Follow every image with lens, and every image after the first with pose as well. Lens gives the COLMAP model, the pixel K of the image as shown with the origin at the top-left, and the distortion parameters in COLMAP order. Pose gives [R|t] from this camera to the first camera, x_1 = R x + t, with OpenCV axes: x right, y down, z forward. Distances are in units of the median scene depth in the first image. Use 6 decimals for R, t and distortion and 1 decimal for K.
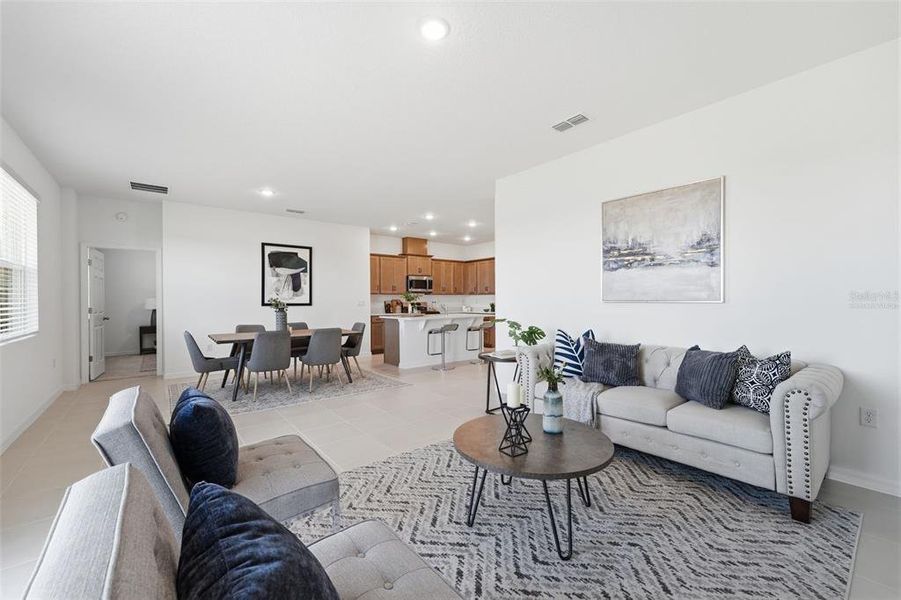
lens RADIAL K [[362.3, 0, 449.8], [0, 362.3, 301.5], [0, 0, 1]] dist [-0.001231, 0.001395]
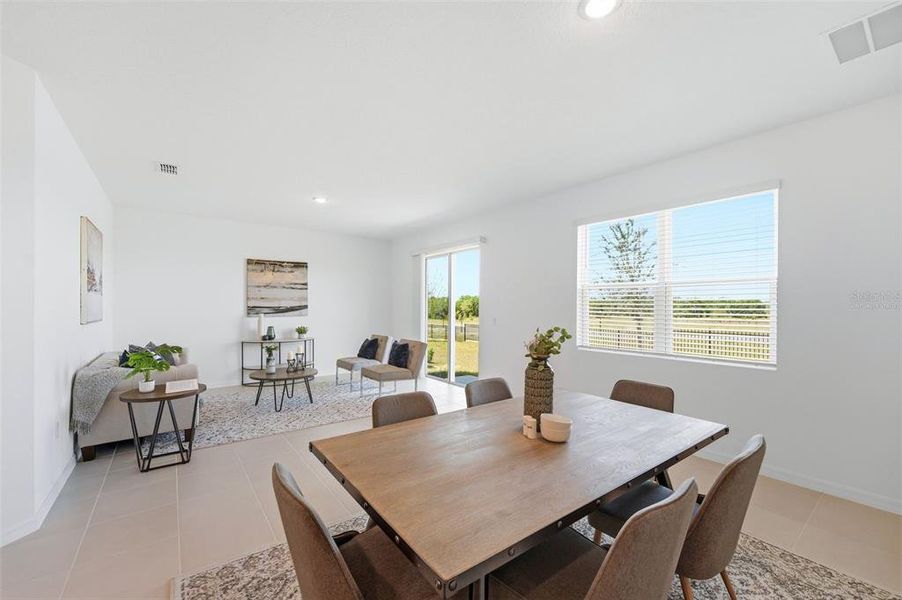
lens RADIAL K [[362.7, 0, 449.6], [0, 362.7, 306.7], [0, 0, 1]] dist [-0.001231, 0.001395]
pose [[-0.999567, 0.001810, 0.029353, -0.298282], [0.001964, 0.999984, 0.005215, -0.025281], [-0.029343, 0.005270, -0.999556, 1.053789]]
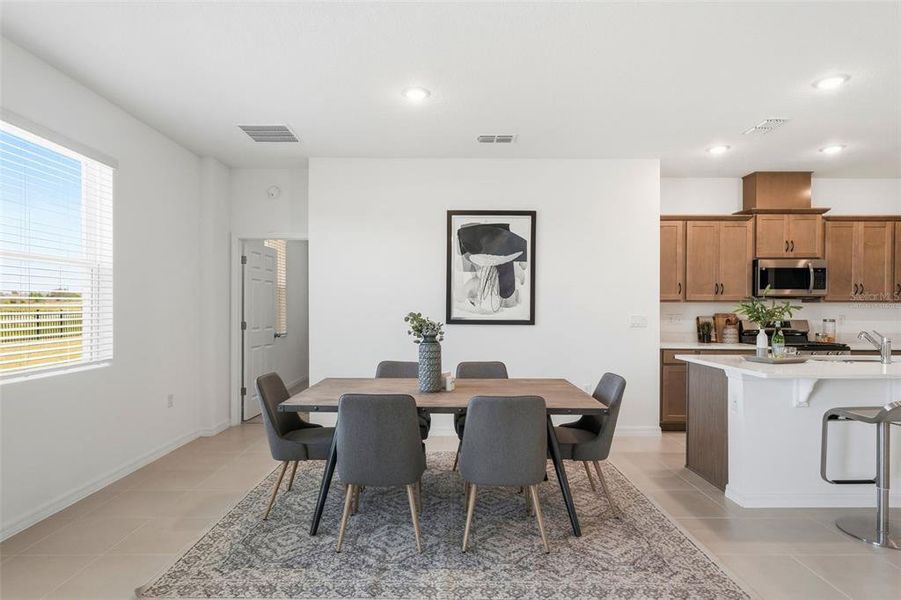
lens RADIAL K [[491.3, 0, 442.9], [0, 491.3, 308.7], [0, 0, 1]] dist [0.000087, 0.000851]
pose [[0.775064, 0.009068, -0.631818, -0.045258], [-0.009115, 0.999953, 0.003170, -0.013753], [0.631817, 0.003302, 0.775111, 0.407078]]
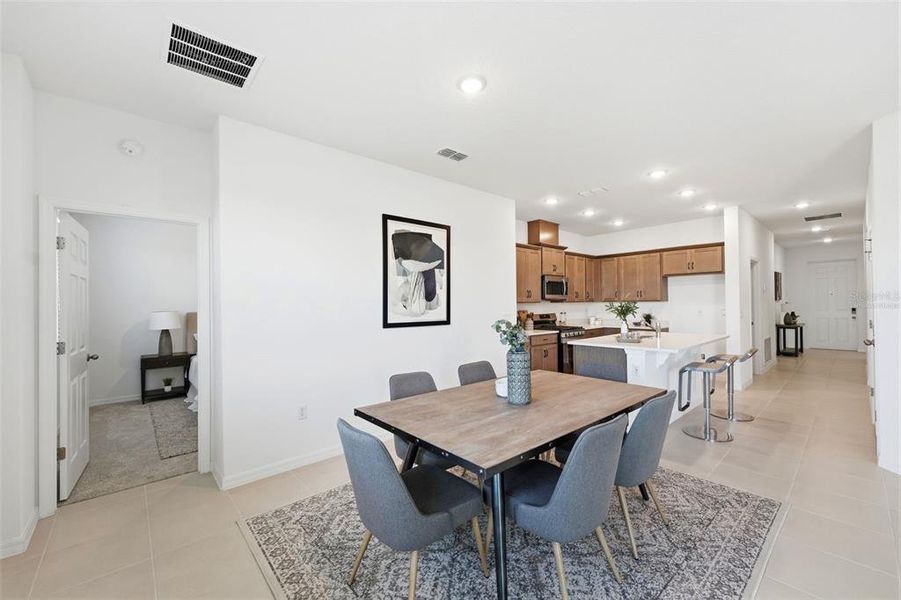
lens RADIAL K [[362.3, 0, 449.2], [0, 362.3, 302.2], [0, 0, 1]] dist [-0.001231, 0.001395]
pose [[0.999060, -0.007224, 0.042748, -0.438866], [0.007623, 0.999929, -0.009164, -0.021269], [-0.042679, 0.009481, 0.999044, 0.438938]]
